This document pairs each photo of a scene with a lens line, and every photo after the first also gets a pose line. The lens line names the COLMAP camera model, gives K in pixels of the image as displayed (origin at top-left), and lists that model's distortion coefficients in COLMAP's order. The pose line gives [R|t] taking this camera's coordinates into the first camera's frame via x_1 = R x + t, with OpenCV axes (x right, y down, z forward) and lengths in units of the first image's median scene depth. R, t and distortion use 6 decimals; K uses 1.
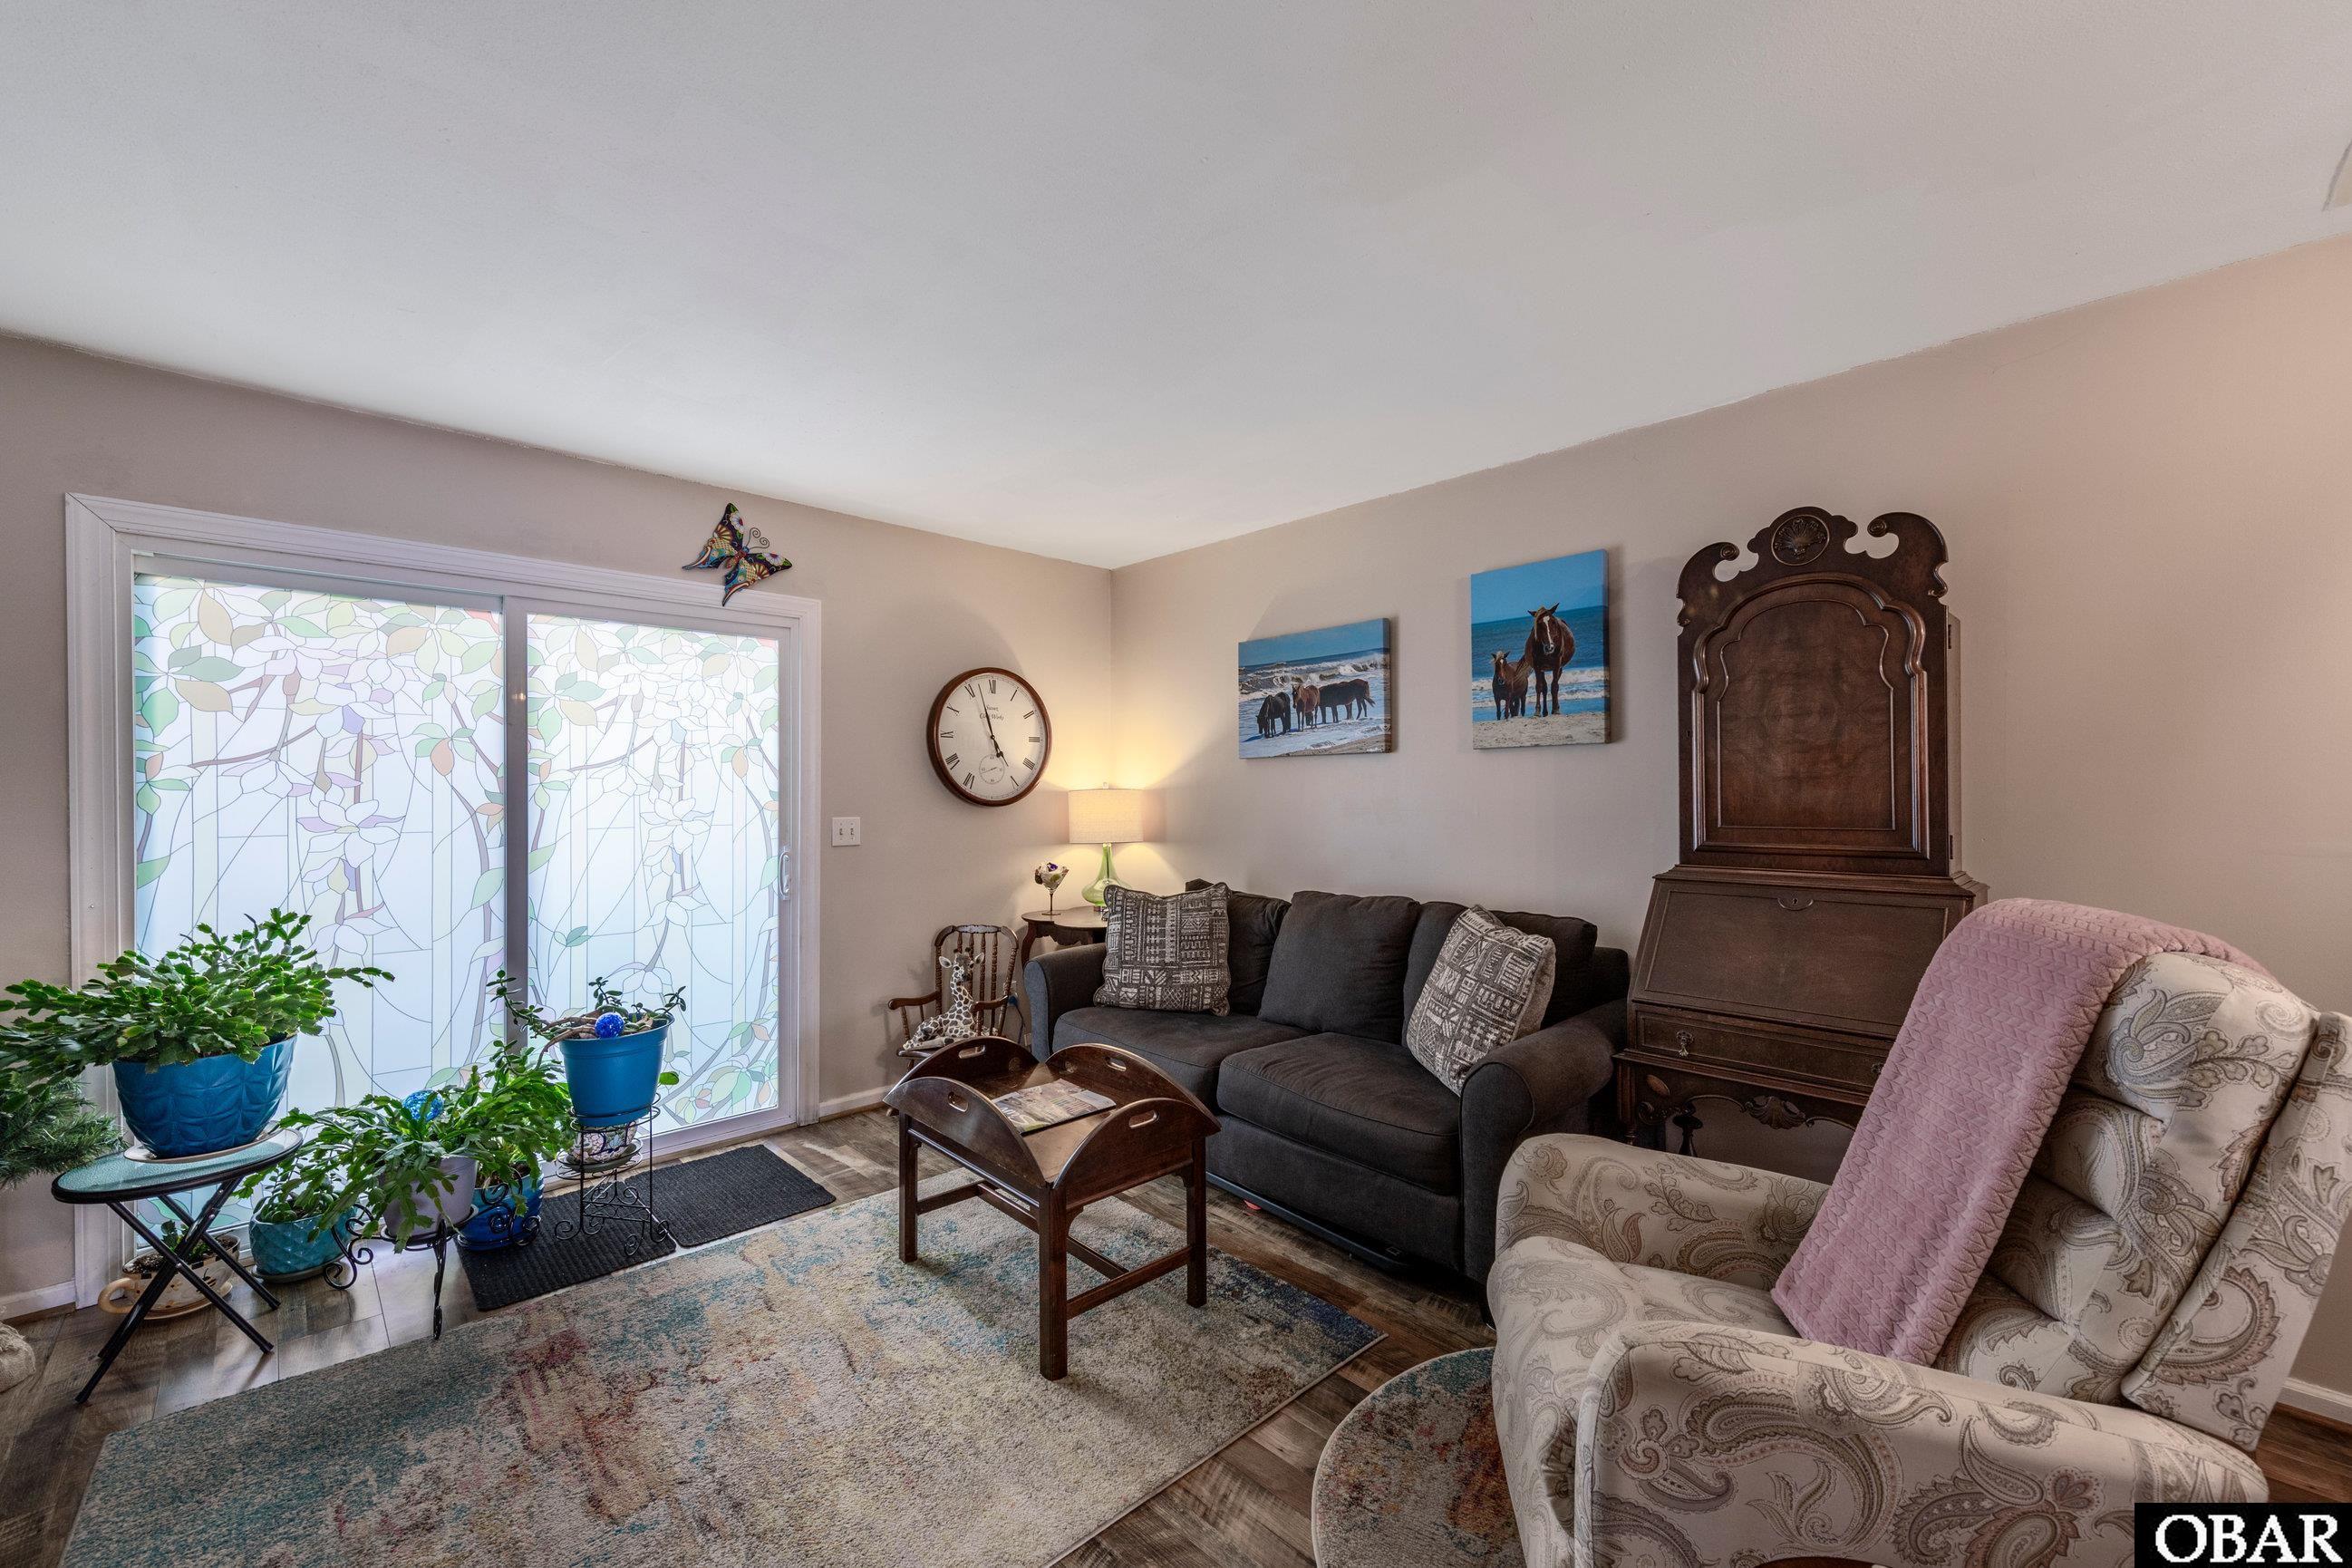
lens RADIAL K [[950.2, 0, 1181.1], [0, 950.2, 789.6], [0, 0, 1]] dist [0.000335, -0.000053]
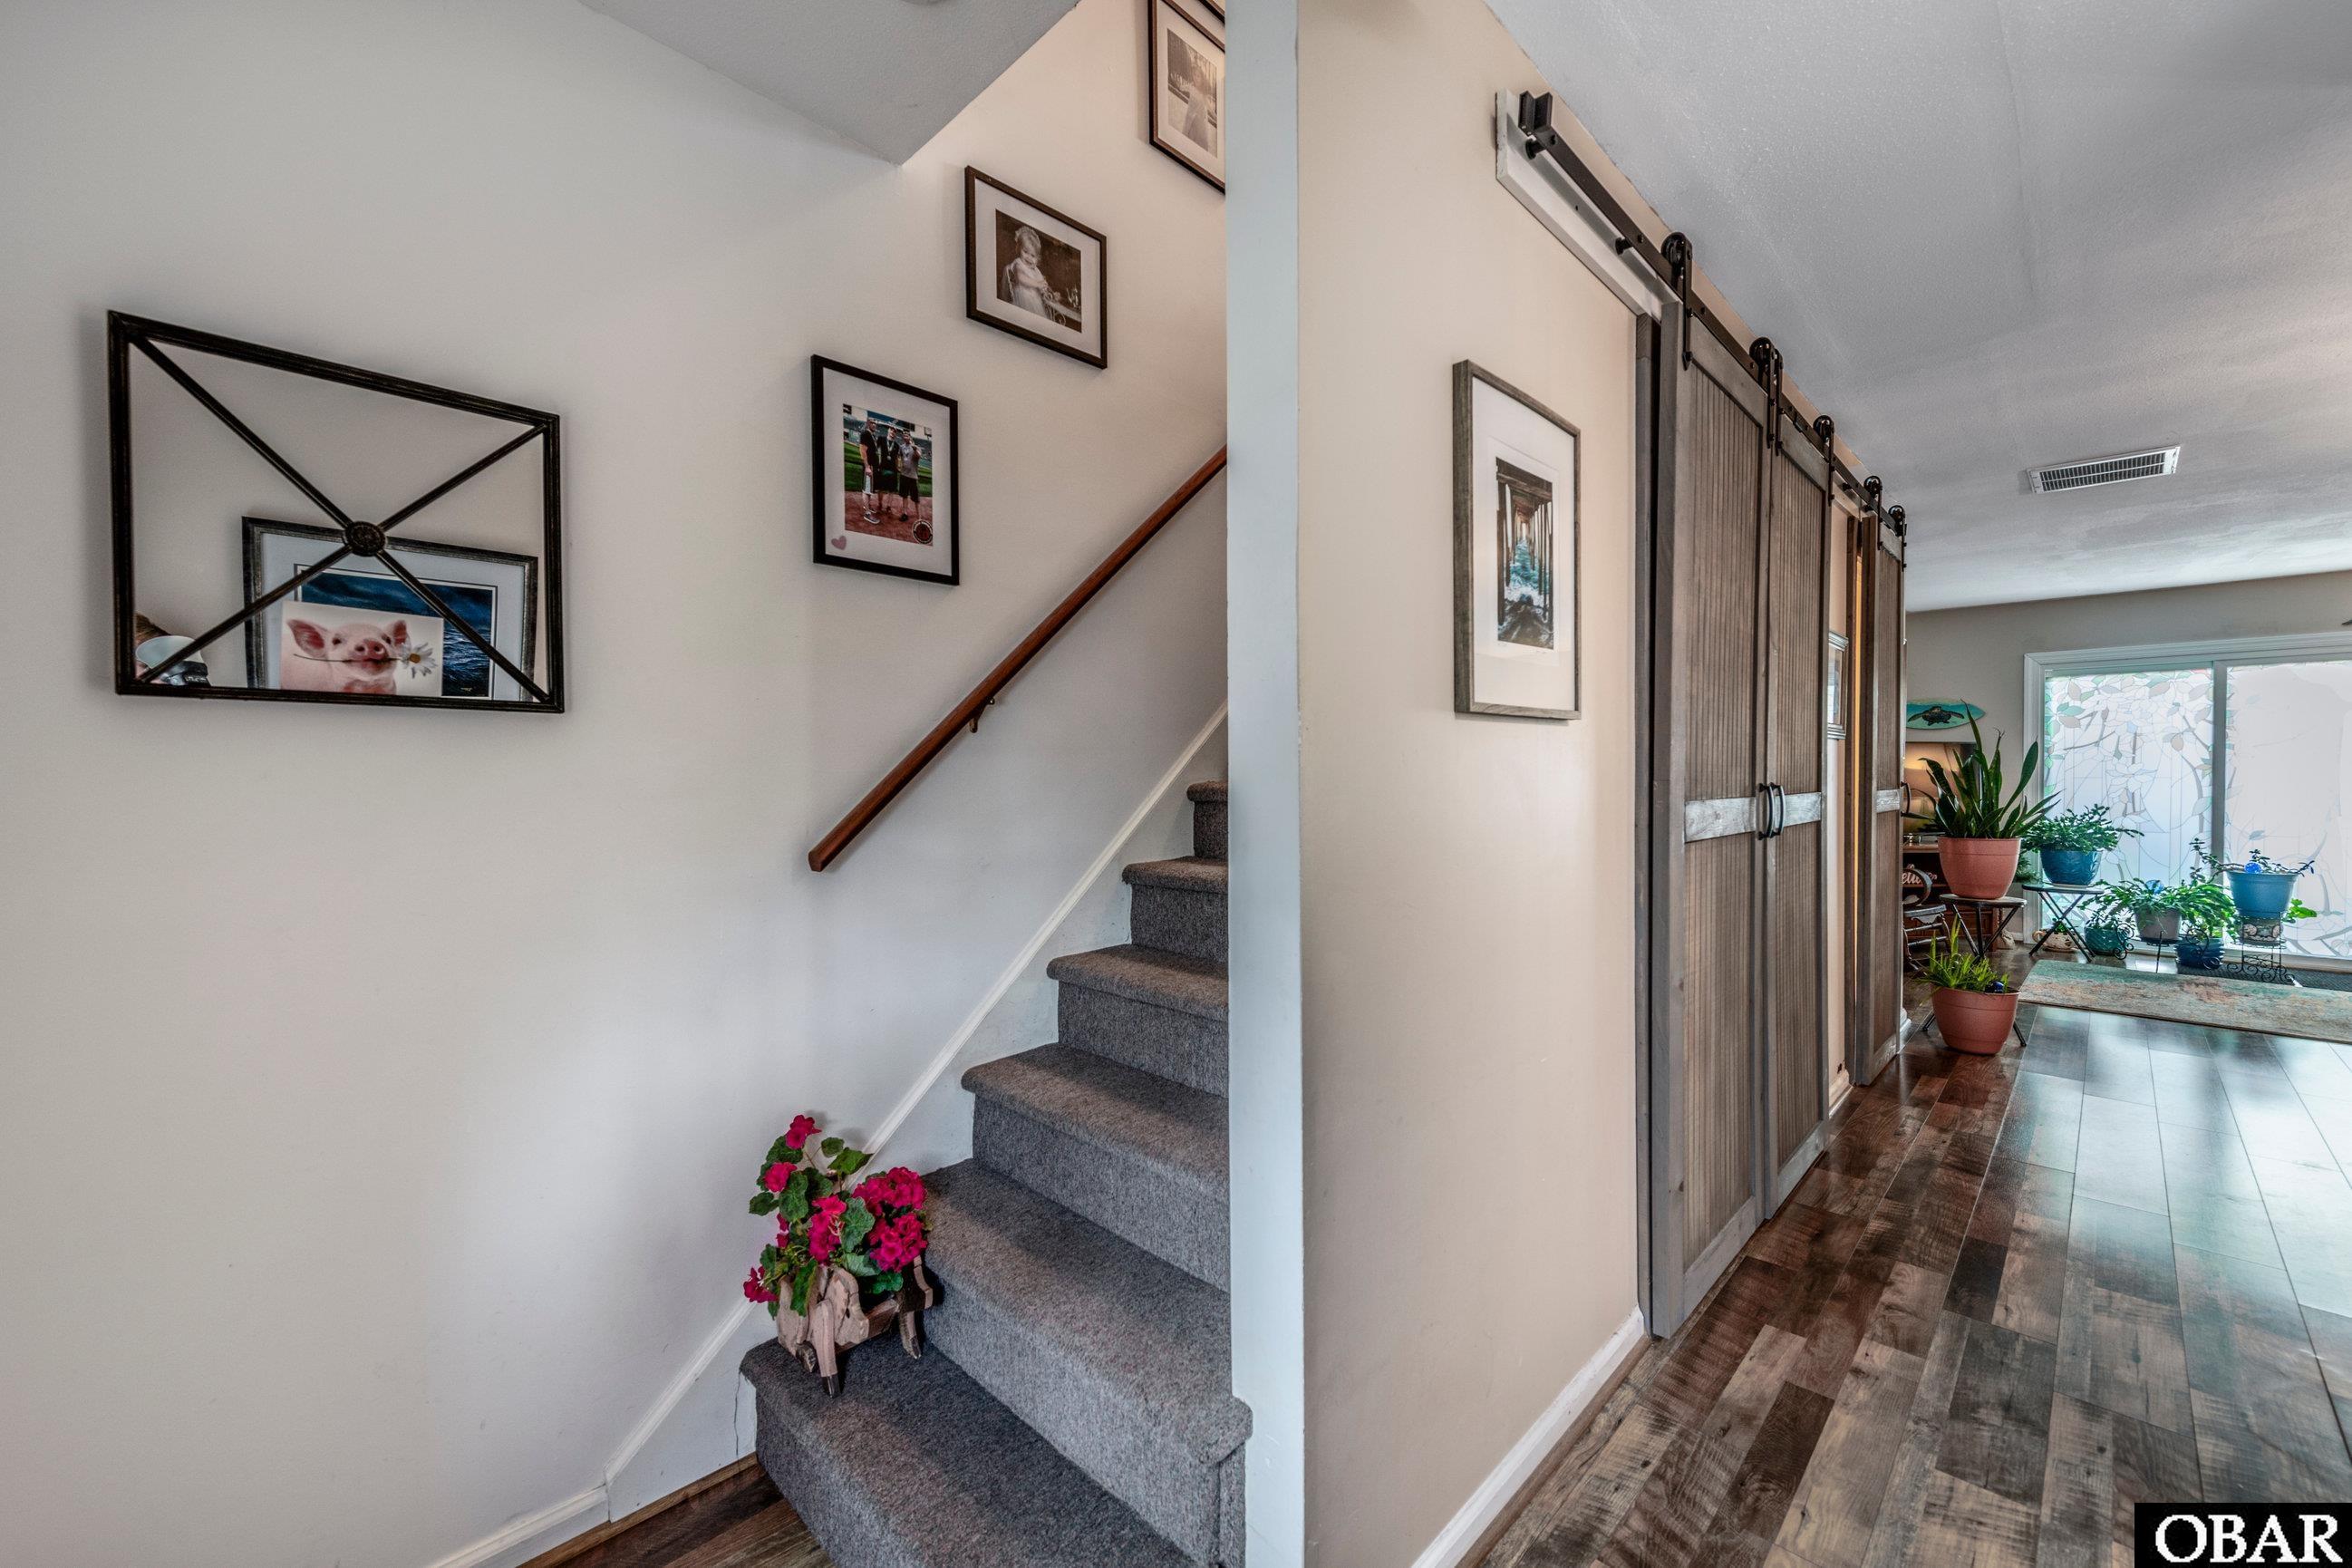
lens RADIAL K [[950.2, 0, 1181.4], [0, 950.2, 789.0], [0, 0, 1]] dist [0.000335, -0.000053]
pose [[0.029989, 0.015773, -0.999426, 1.355639], [0.001551, 0.999874, 0.015827, 0.035146], [0.999549, -0.002024, 0.029961, -1.362592]]
